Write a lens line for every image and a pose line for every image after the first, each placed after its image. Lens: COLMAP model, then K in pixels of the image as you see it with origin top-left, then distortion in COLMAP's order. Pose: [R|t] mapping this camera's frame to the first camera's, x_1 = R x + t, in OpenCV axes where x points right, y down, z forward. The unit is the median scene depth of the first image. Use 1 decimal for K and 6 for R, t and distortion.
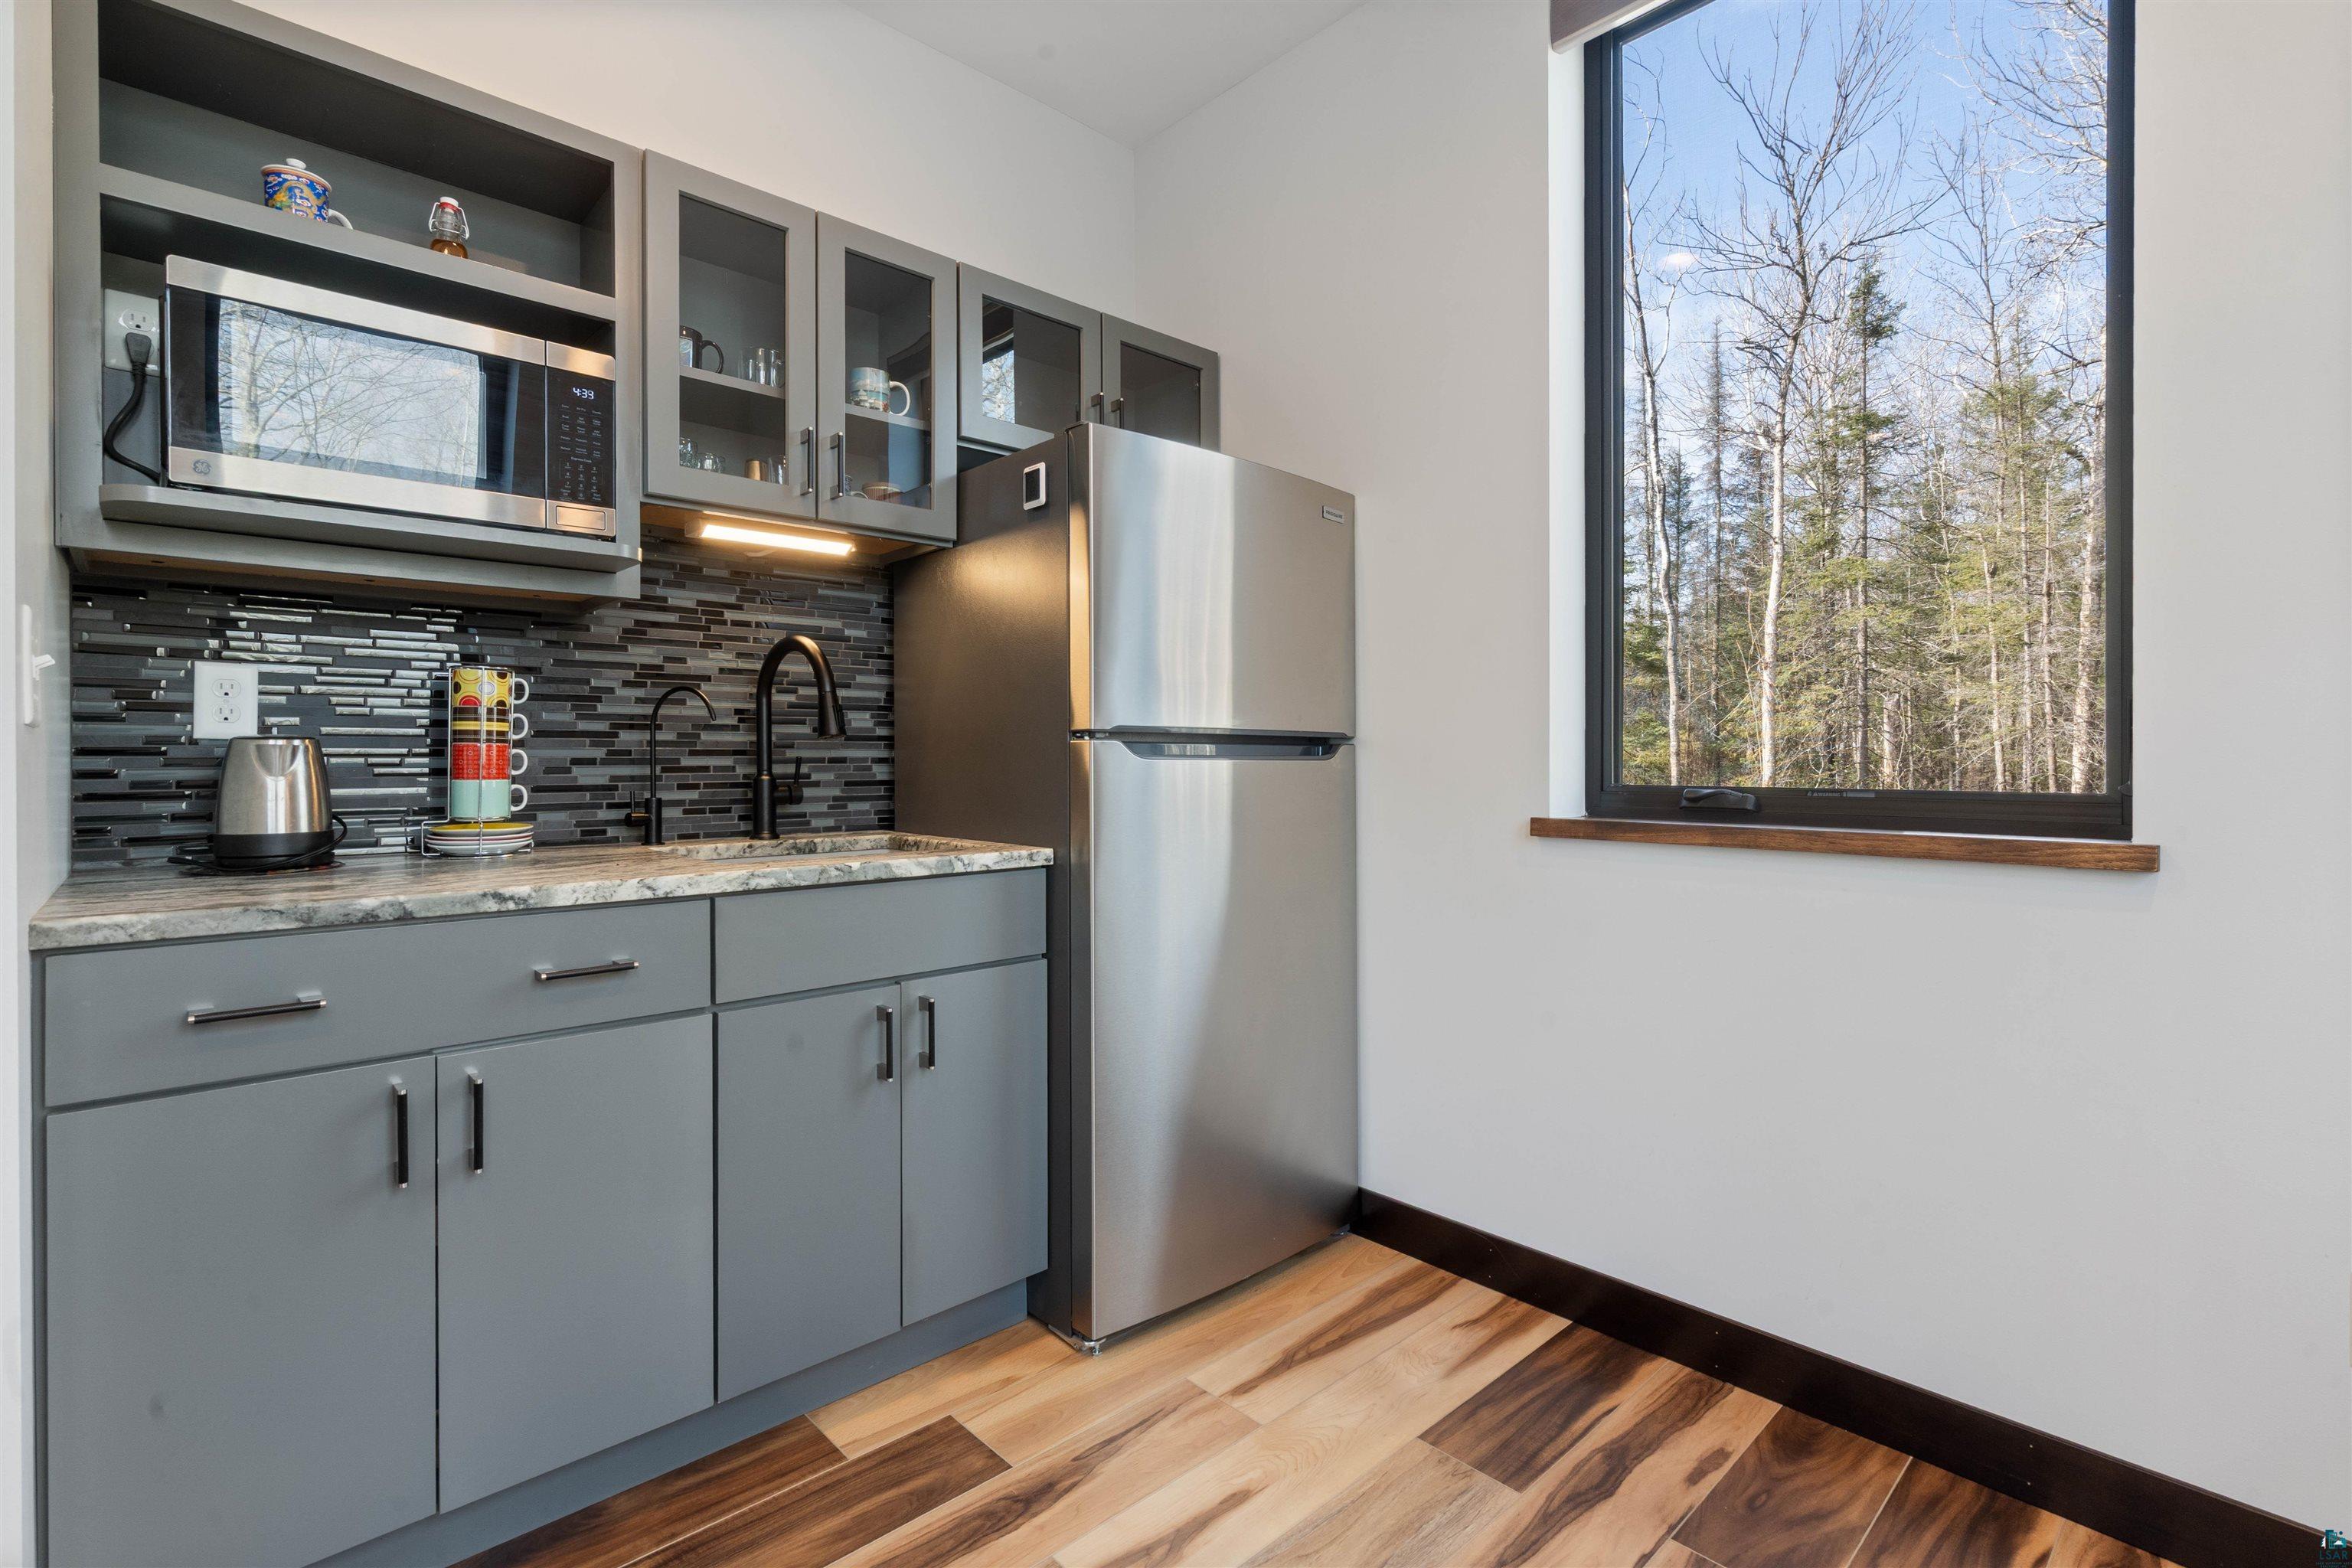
lens RADIAL K [[1086.3, 0, 1168.3], [0, 1086.3, 764.4], [0, 0, 1]] dist [-0.001476, -0.000141]
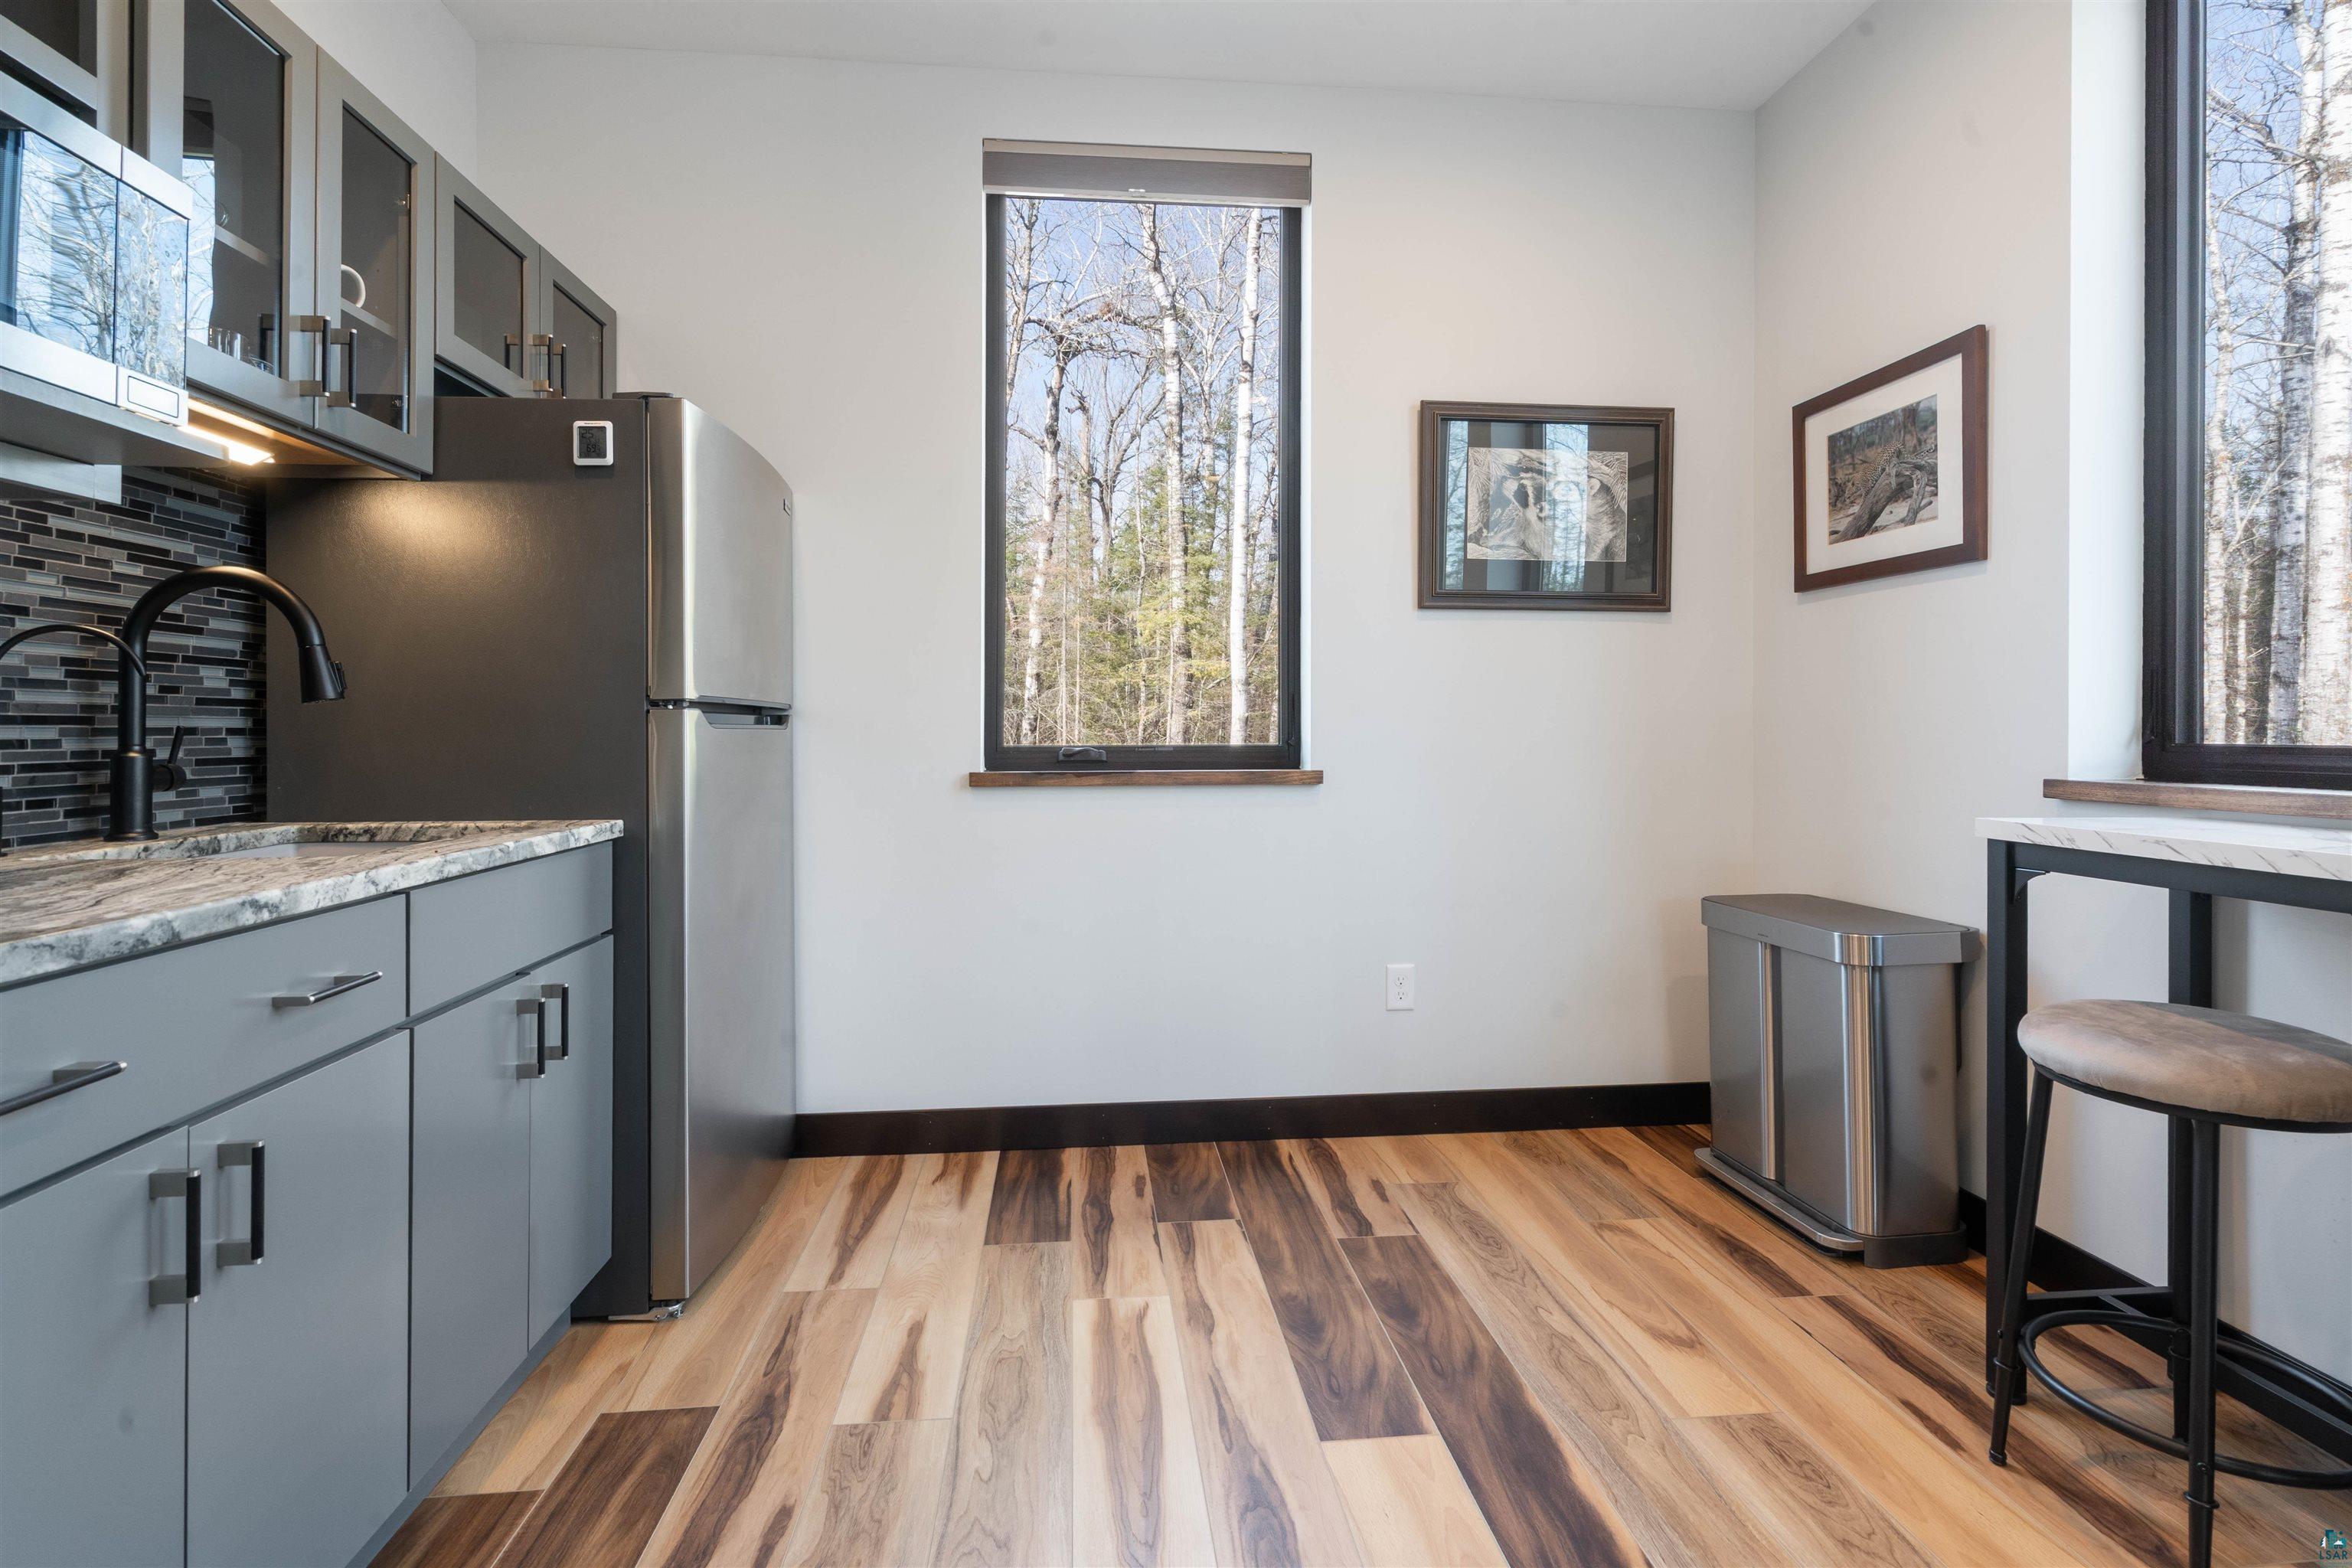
lens RADIAL K [[1086.3, 0, 1207.6], [0, 1086.3, 731.9], [0, 0, 1]] dist [-0.001476, -0.000141]
pose [[0.598564, -0.004263, 0.801063, -0.569714], [0.008029, 0.999968, -0.000678, 0.003296], [-0.801035, 0.006838, 0.598579, -0.003299]]
